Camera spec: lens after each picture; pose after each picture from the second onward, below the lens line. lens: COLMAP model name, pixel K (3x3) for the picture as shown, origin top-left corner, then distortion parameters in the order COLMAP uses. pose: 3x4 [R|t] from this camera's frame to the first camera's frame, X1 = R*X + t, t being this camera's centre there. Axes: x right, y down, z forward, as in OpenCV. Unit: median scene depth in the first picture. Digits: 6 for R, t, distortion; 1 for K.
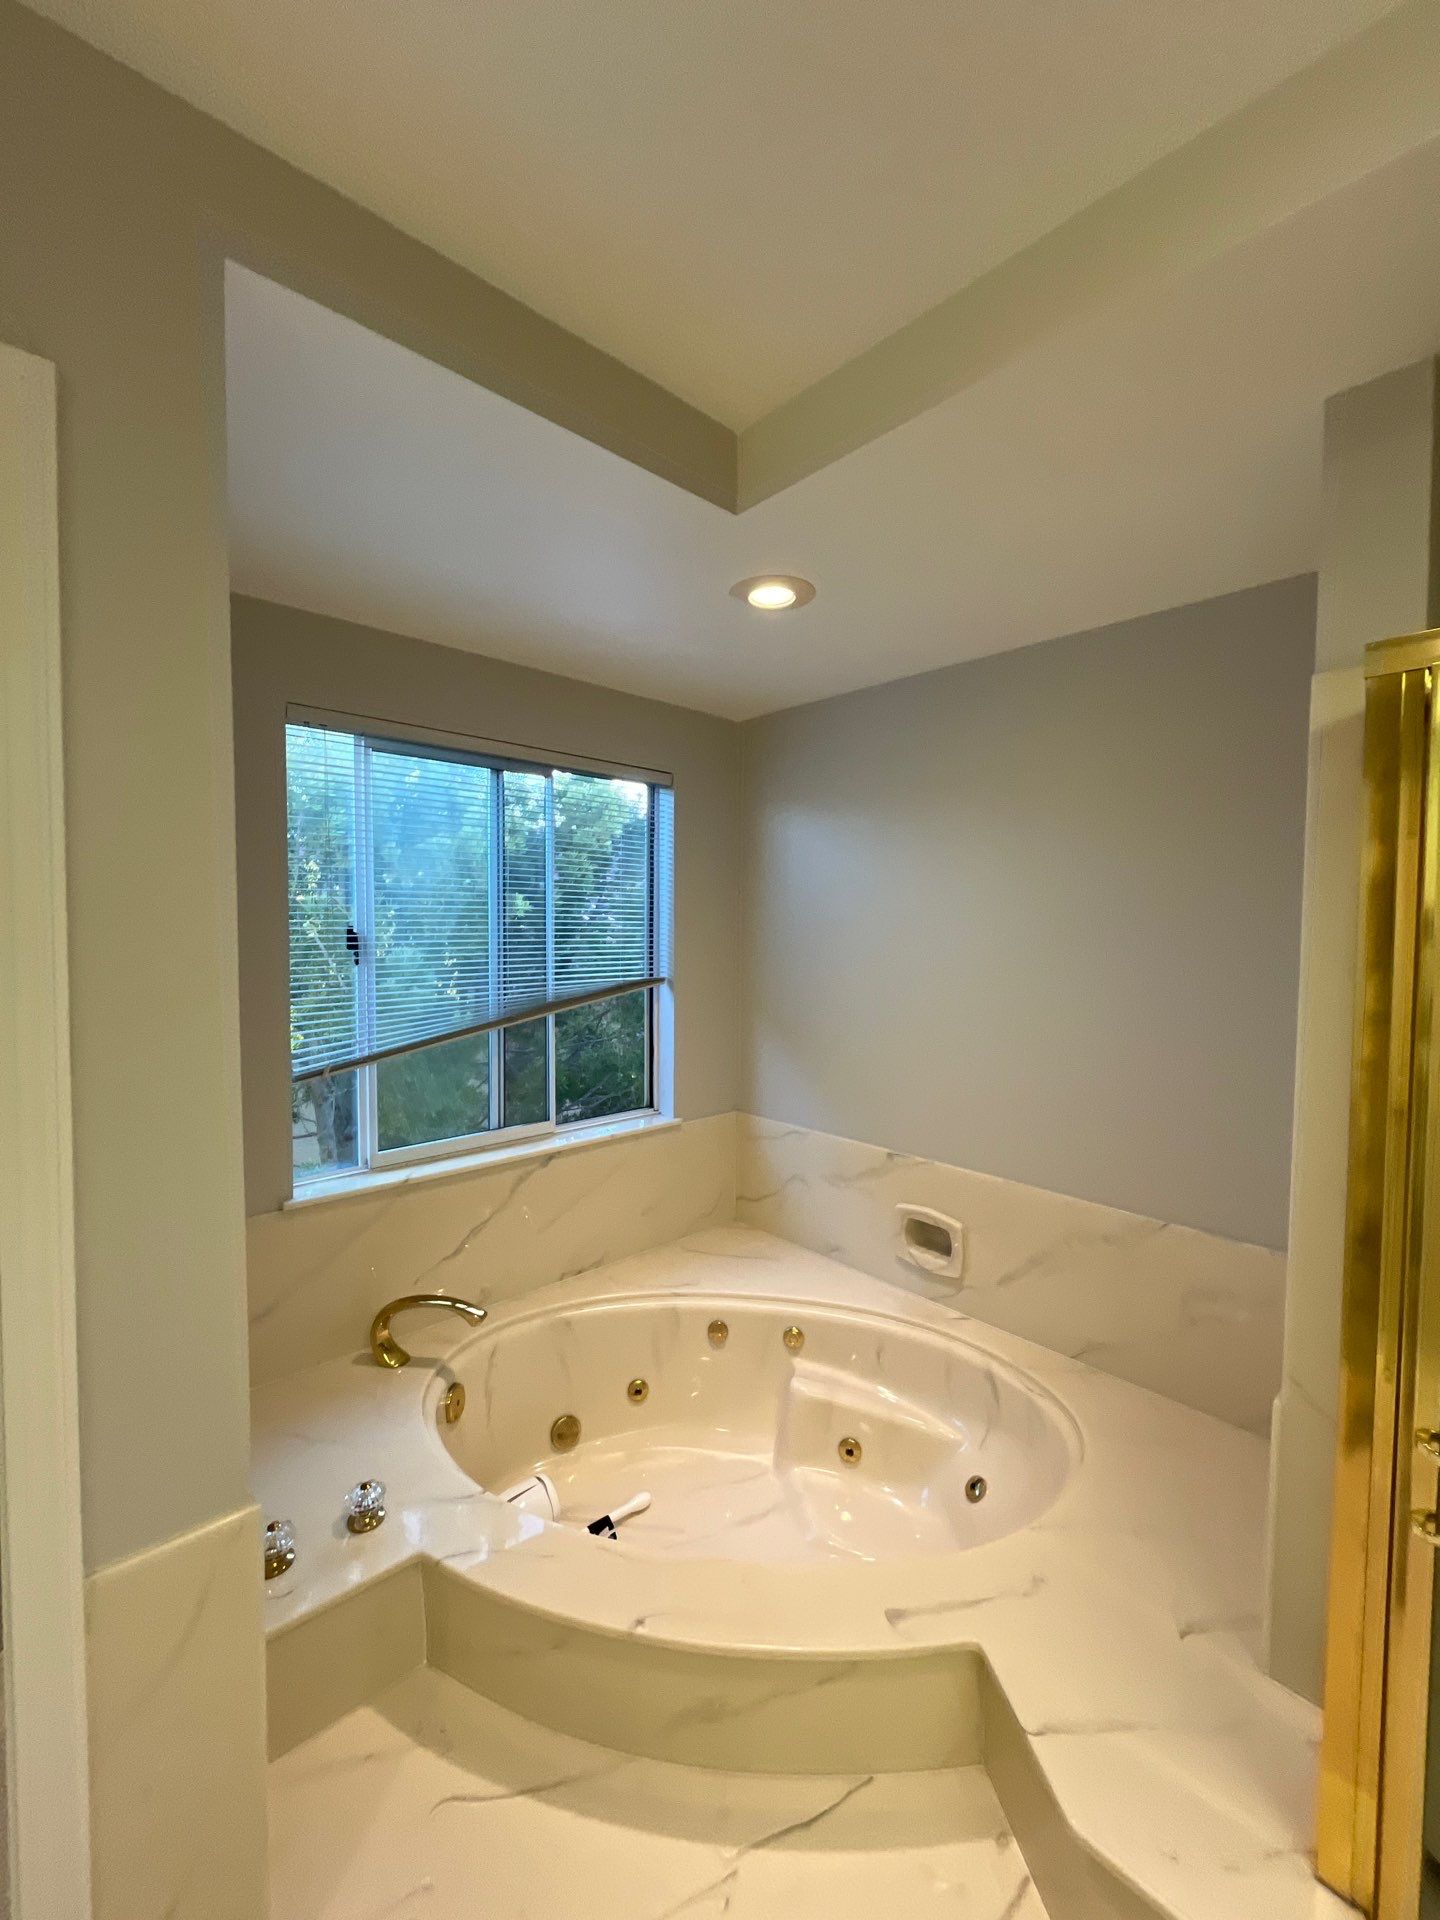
lens RADIAL K [[774.9, 0, 727.9], [0, 774.9, 959.0], [0, 0, 1]] dist [0.001726, 0.000676]
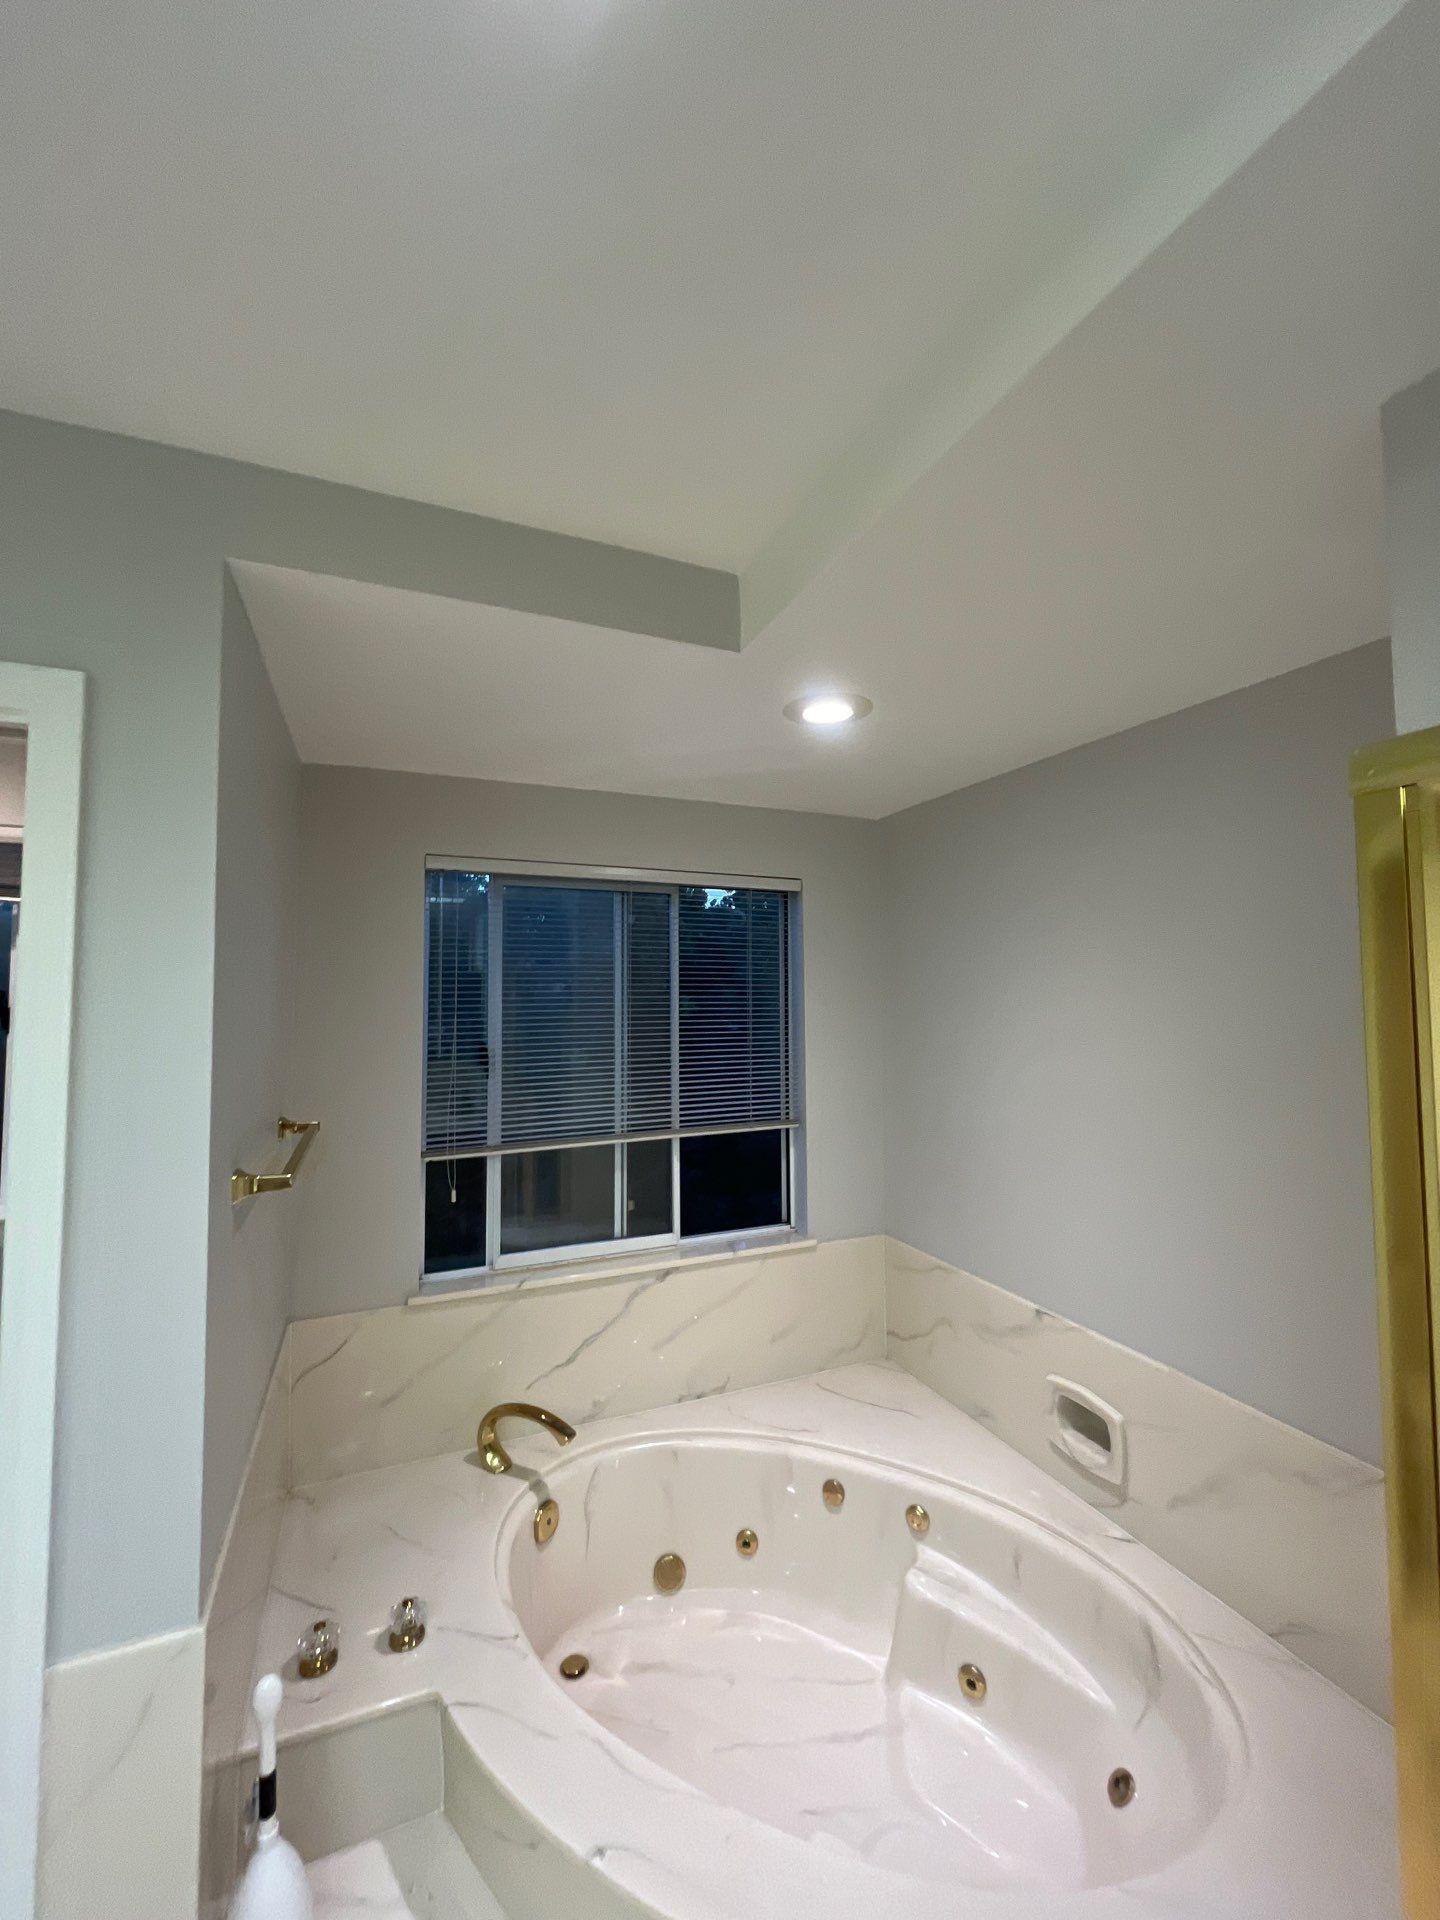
lens RADIAL K [[774.9, 0, 720.9], [0, 774.9, 962.3], [0, 0, 1]] dist [0.001726, 0.000676]
pose [[0.940836, -0.027278, -0.337762, 0.197319], [-0.004035, 0.995782, -0.091660, -0.053759], [0.338837, 0.087600, 0.936758, 0.059551]]
